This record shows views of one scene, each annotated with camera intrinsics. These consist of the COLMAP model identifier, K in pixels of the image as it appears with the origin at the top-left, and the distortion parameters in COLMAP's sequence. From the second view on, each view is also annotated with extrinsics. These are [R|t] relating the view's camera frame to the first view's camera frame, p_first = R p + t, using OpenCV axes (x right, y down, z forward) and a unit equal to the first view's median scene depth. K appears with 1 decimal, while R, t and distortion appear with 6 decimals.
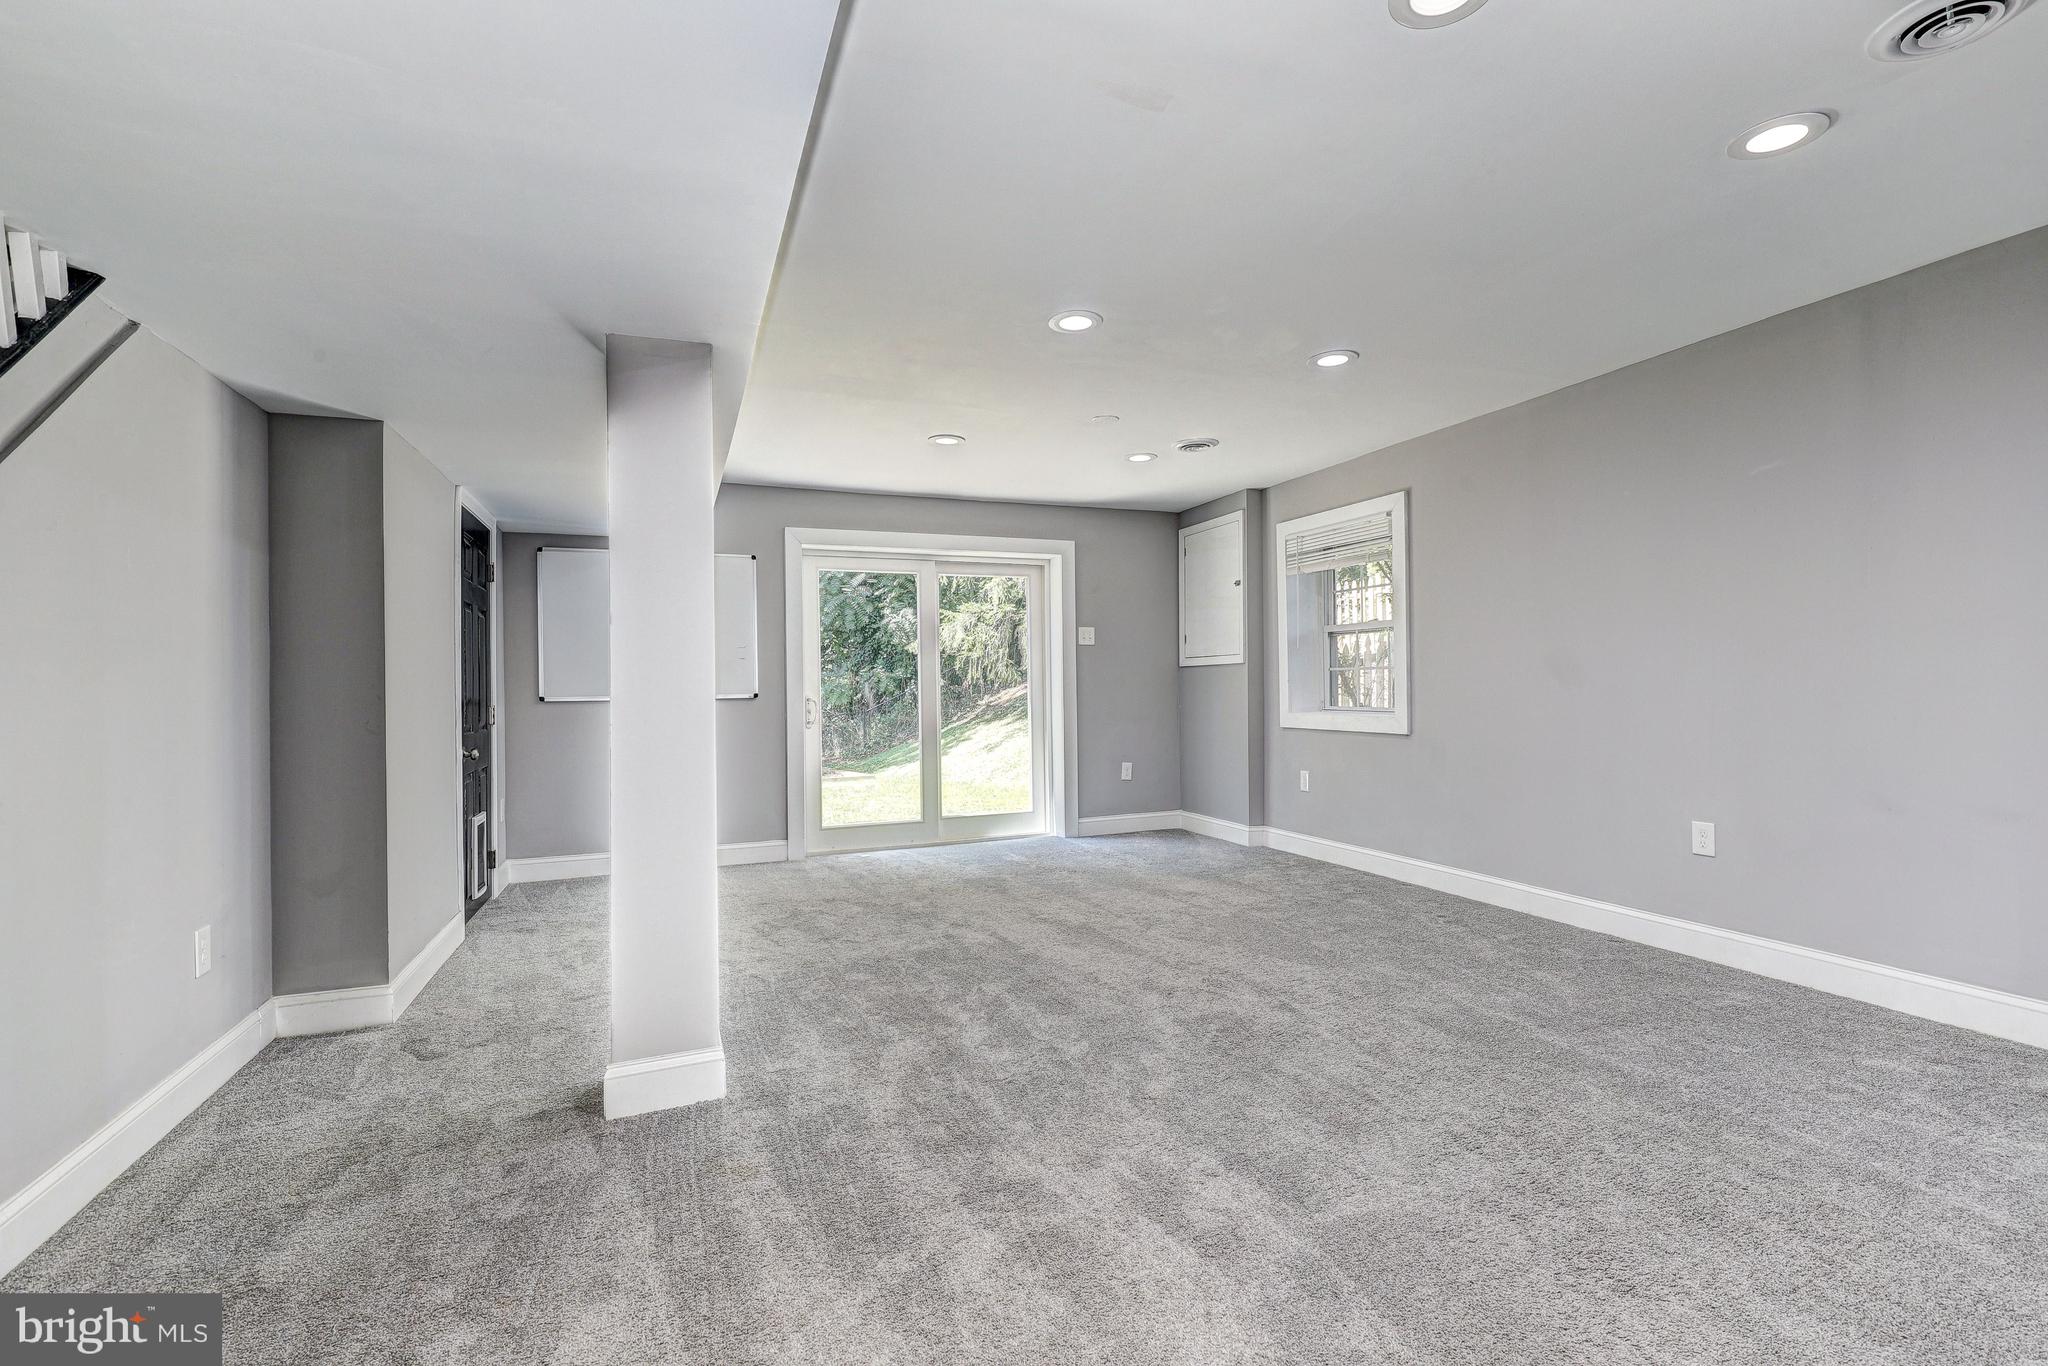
lens RADIAL K [[926.7, 0, 1036.1], [0, 926.7, 676.9], [0, 0, 1]] dist [-0.000441, 0.000749]
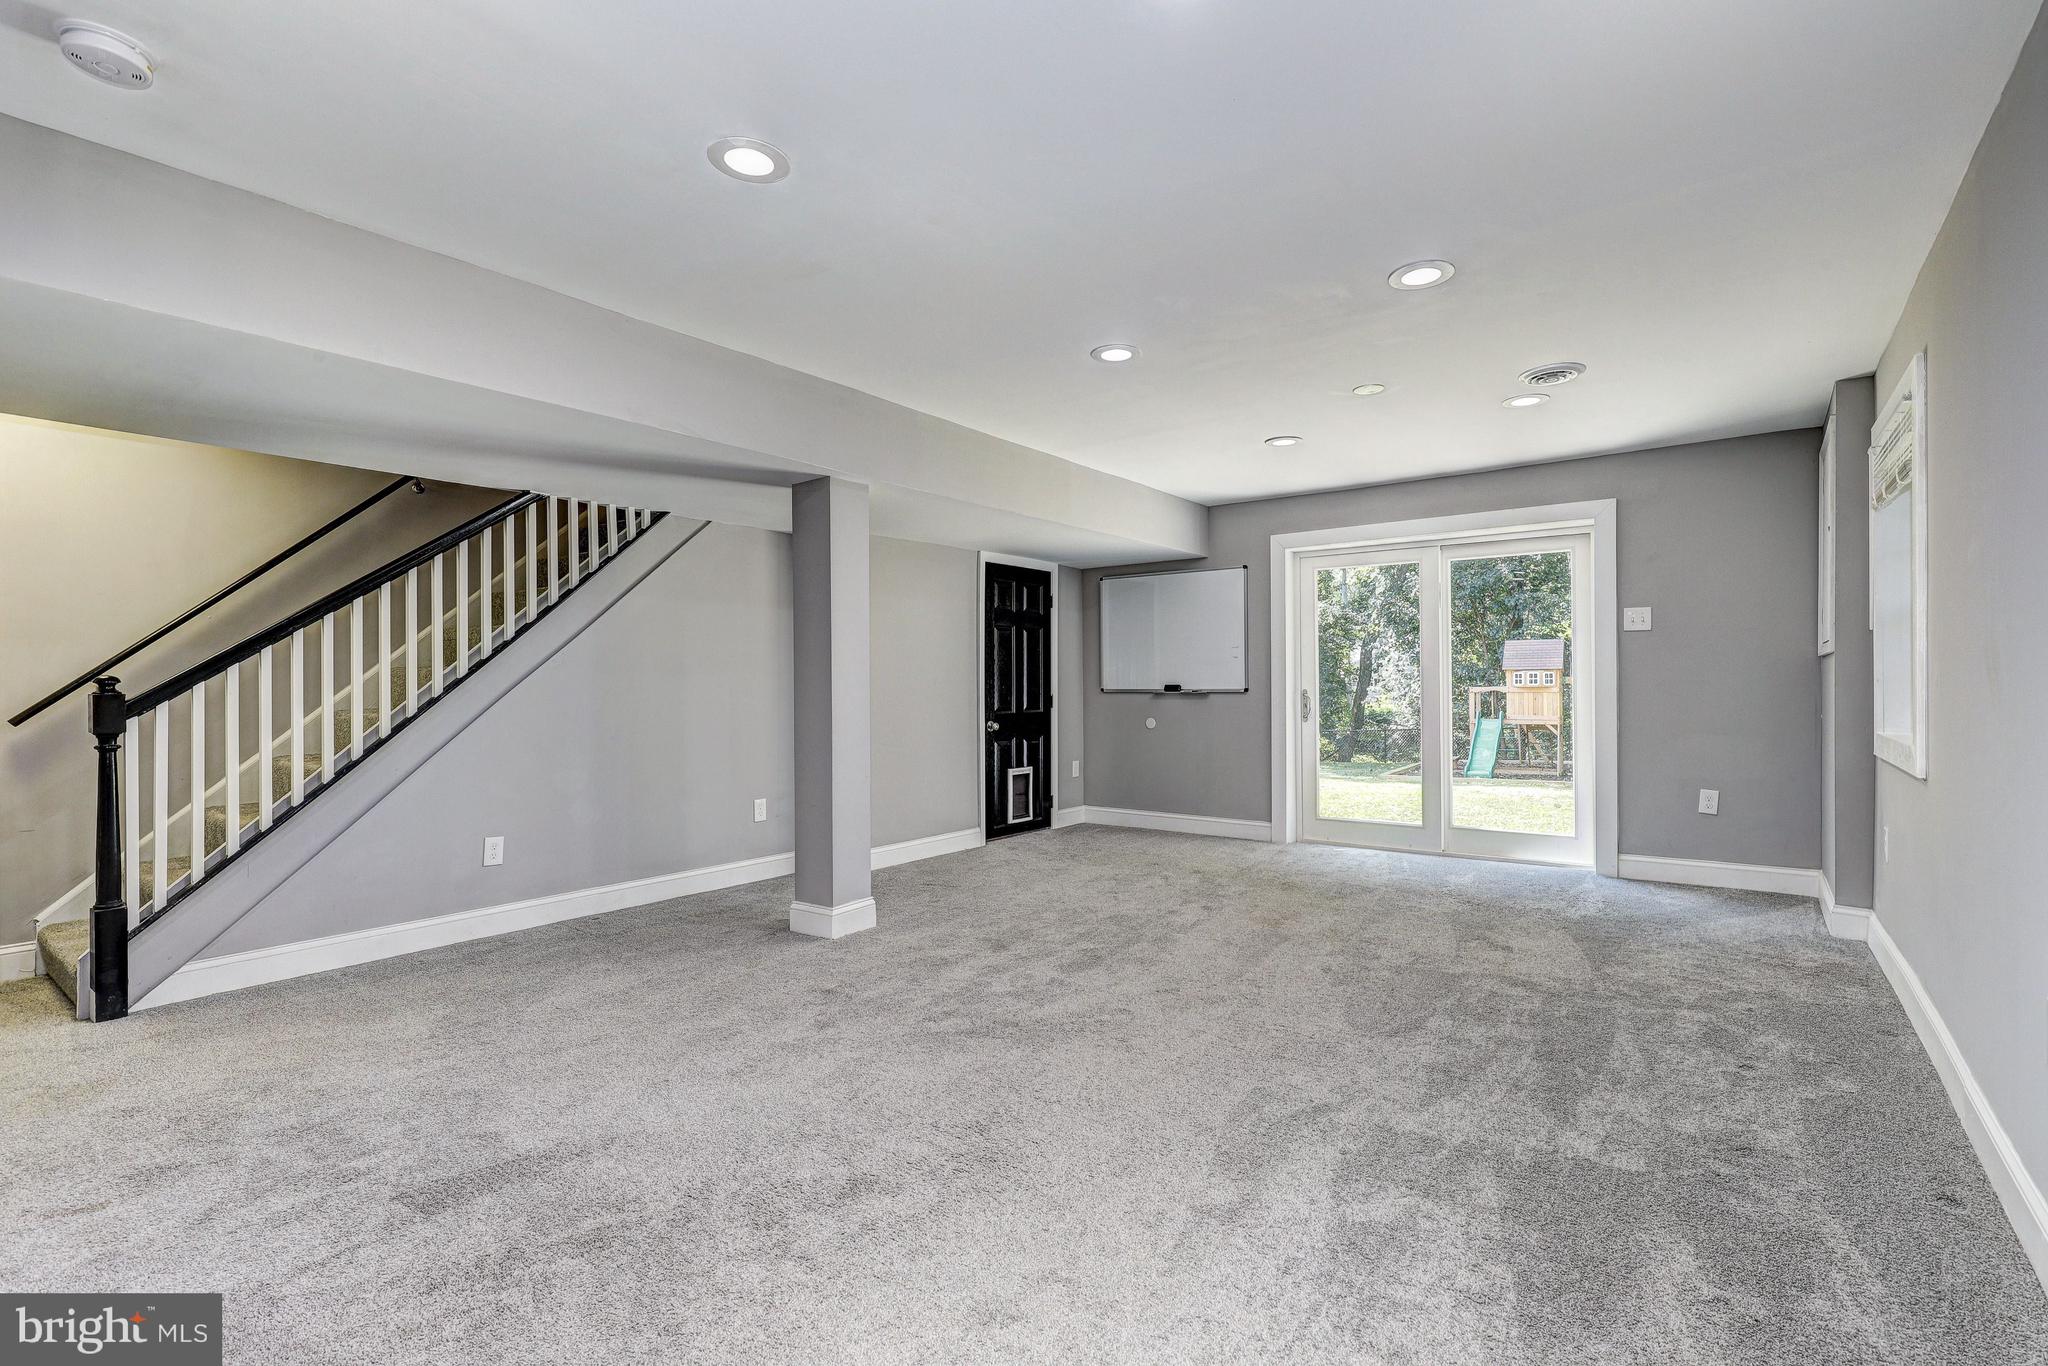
lens RADIAL K [[926.7, 0, 1036.1], [0, 926.7, 676.9], [0, 0, 1]] dist [-0.000441, 0.000749]
pose [[0.510874, 0.001078, -0.859655, 0.618561], [0.007341, 0.999957, 0.005616, -0.005515], [0.859624, -0.009180, 0.510844, 0.242001]]
